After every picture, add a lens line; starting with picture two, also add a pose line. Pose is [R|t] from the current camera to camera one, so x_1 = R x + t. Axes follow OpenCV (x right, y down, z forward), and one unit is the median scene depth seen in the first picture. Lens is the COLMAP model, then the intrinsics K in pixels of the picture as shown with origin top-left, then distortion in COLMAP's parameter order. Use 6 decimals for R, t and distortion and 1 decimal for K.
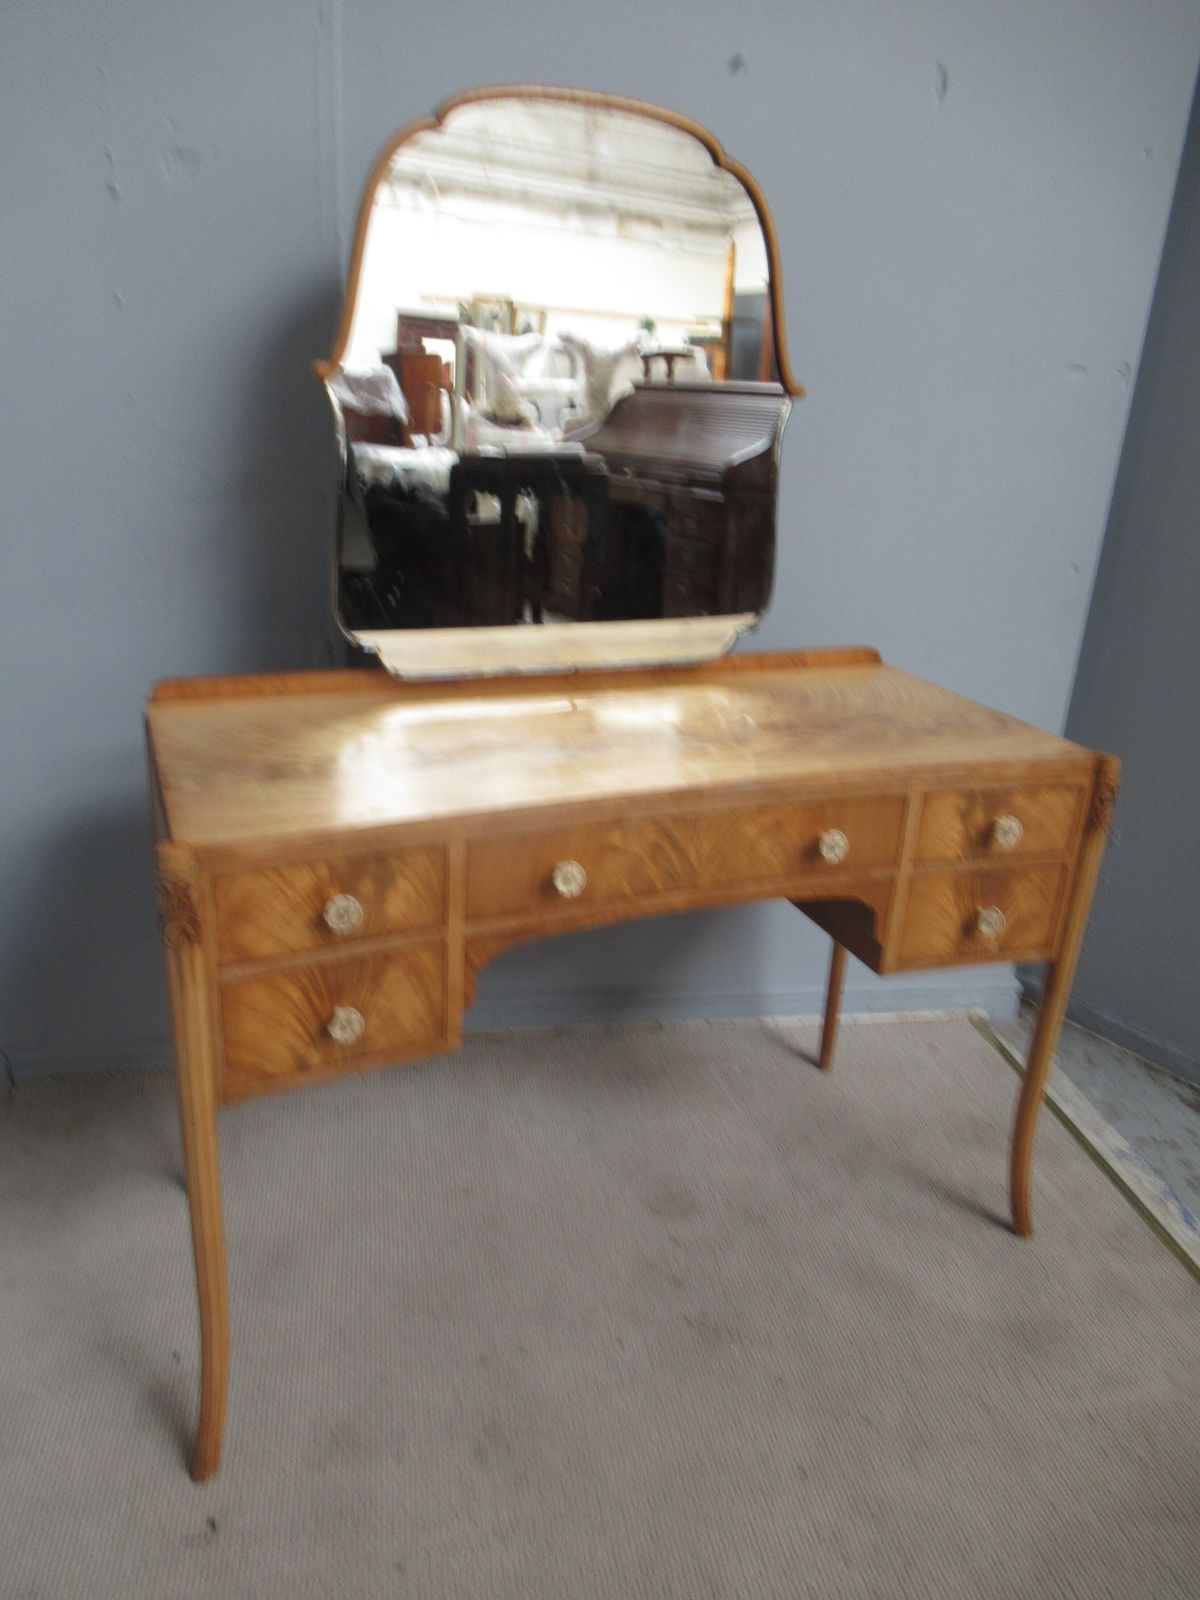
lens RADIAL K [[1182.6, 0, 597.5], [0, 1182.6, 797.7], [0, 0, 1]] dist [-0.007391, -0.003193]
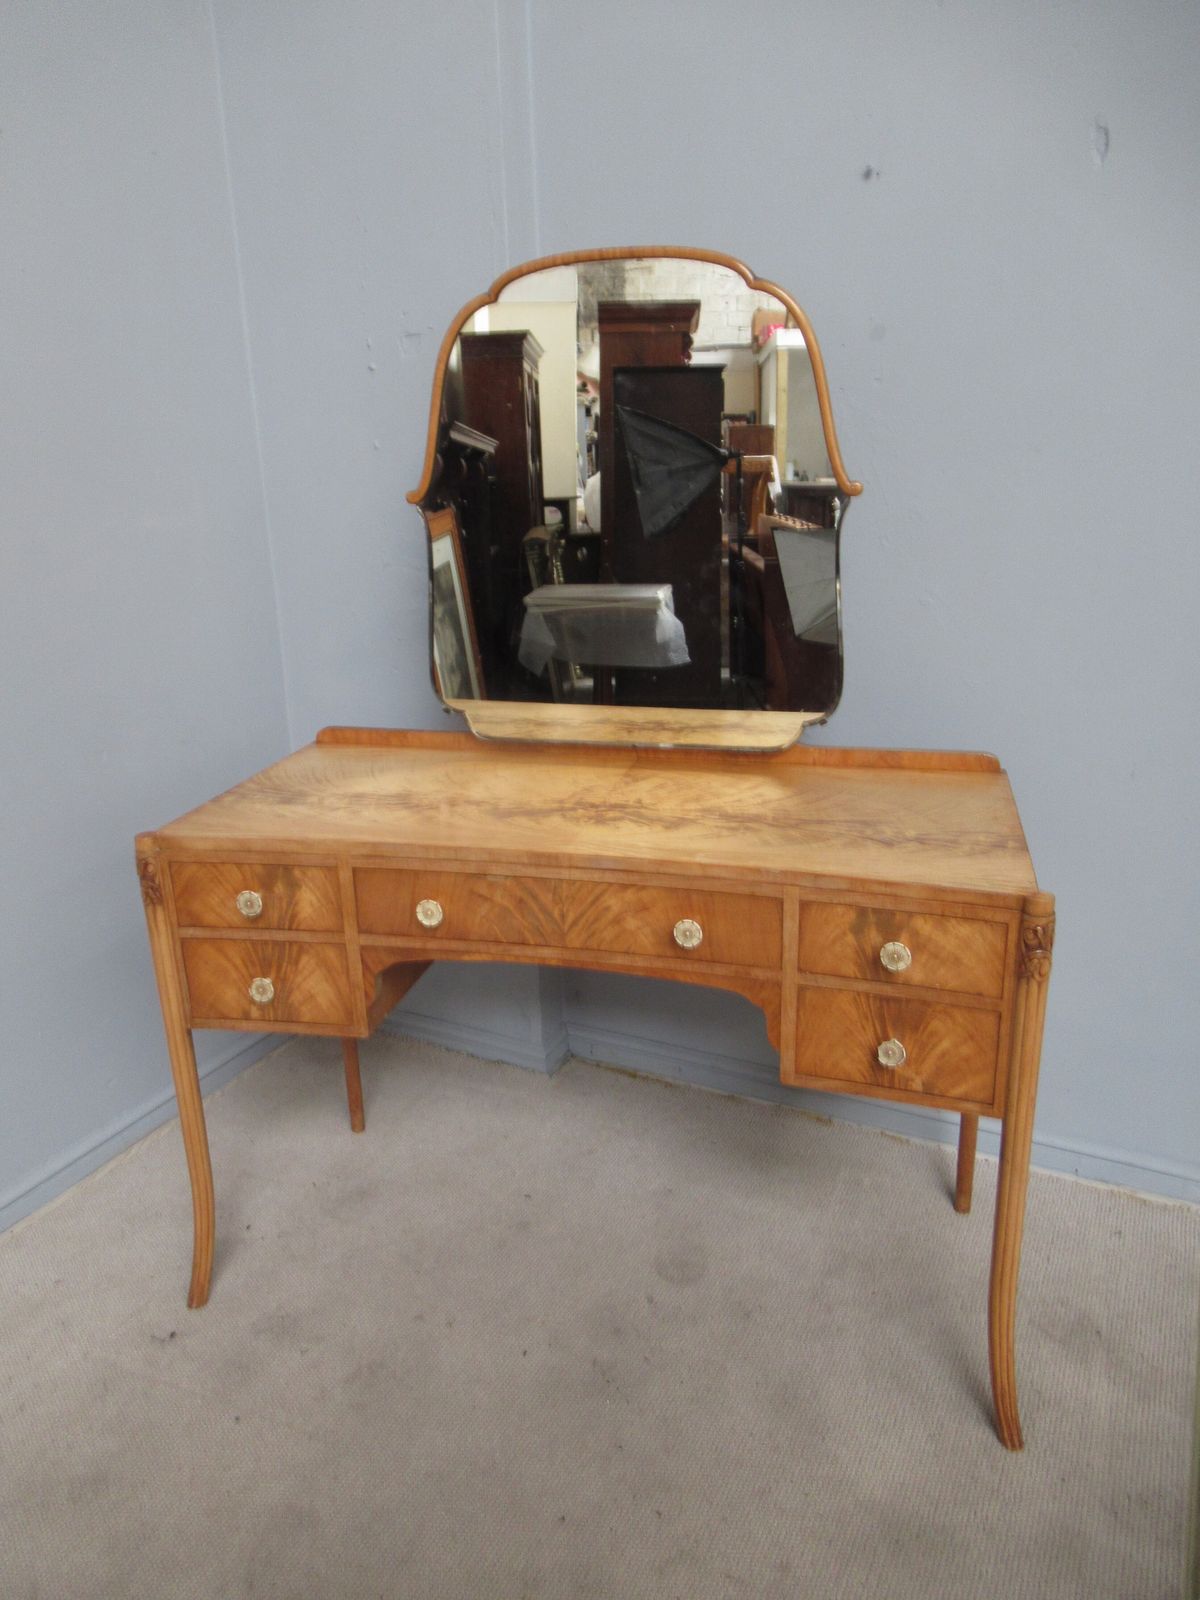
lens RADIAL K [[1190.4, 0, 600.0], [0, 1190.4, 800.0], [0, 0, 1]] dist [-0.008708, -0.004559]
pose [[0.796981, 0.110707, -0.593772, 0.700256], [-0.144855, 0.989403, -0.009959, -0.049461], [0.586377, 0.093948, 0.804572, 0.105053]]
